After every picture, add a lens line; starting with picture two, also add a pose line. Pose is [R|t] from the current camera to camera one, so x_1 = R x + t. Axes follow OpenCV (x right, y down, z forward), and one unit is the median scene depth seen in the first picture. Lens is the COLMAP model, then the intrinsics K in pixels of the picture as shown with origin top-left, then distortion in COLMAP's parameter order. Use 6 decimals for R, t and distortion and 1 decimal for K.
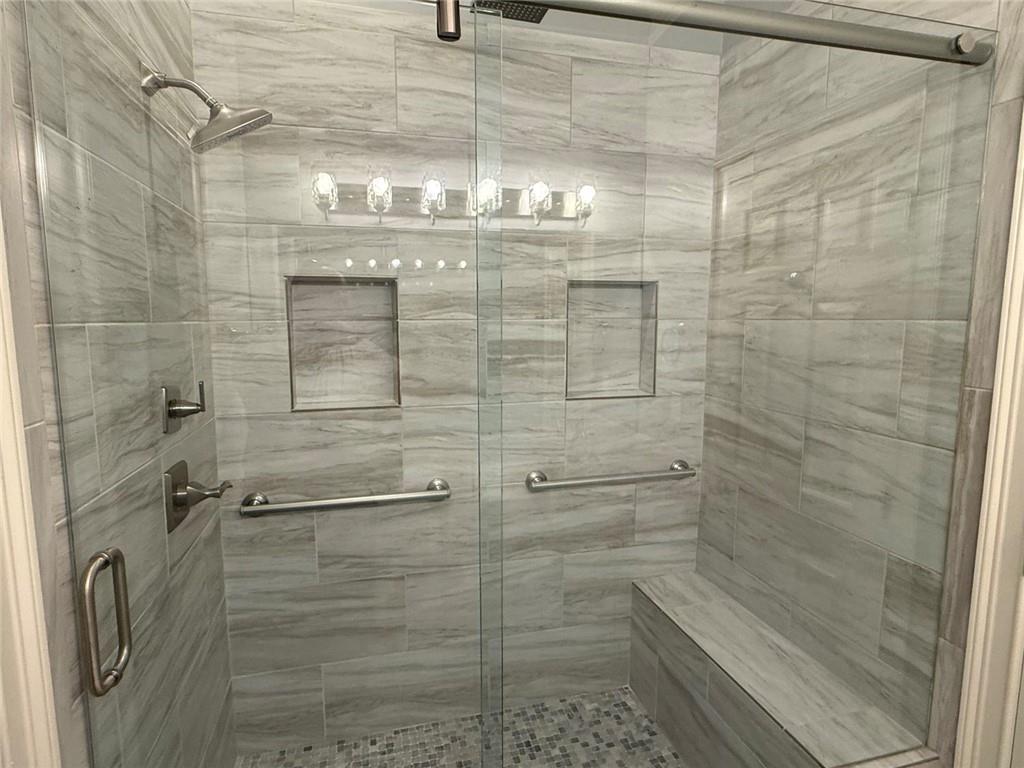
lens RADIAL K [[545.5, 0, 509.0], [0, 545.5, 389.2], [0, 0, 1]] dist [0.001467, 0.000953]
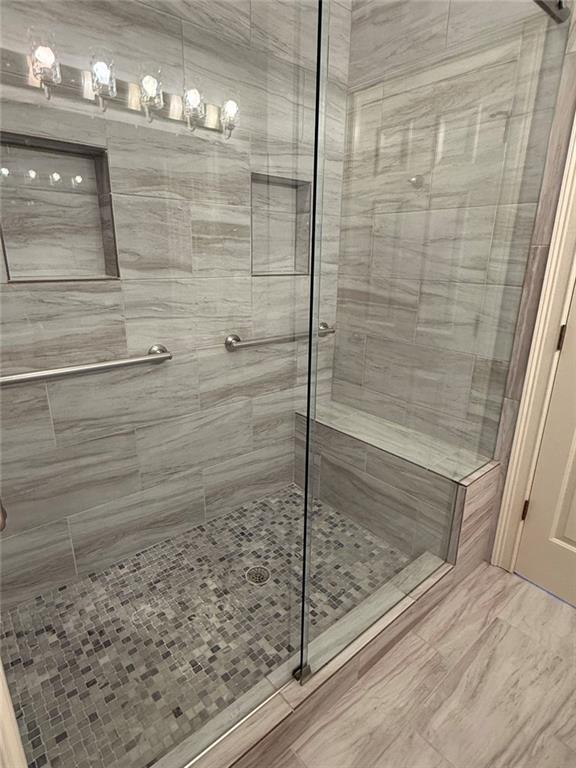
lens RADIAL K [[409.1, 0, 285.4], [0, 409.1, 378.6], [0, 0, 1]] dist [0.001467, 0.000953]
pose [[0.903243, -0.110338, 0.414703, -0.258664], [0.037866, 0.983103, 0.179094, 0.092277], [-0.427456, -0.146062, 0.892159, 0.101344]]
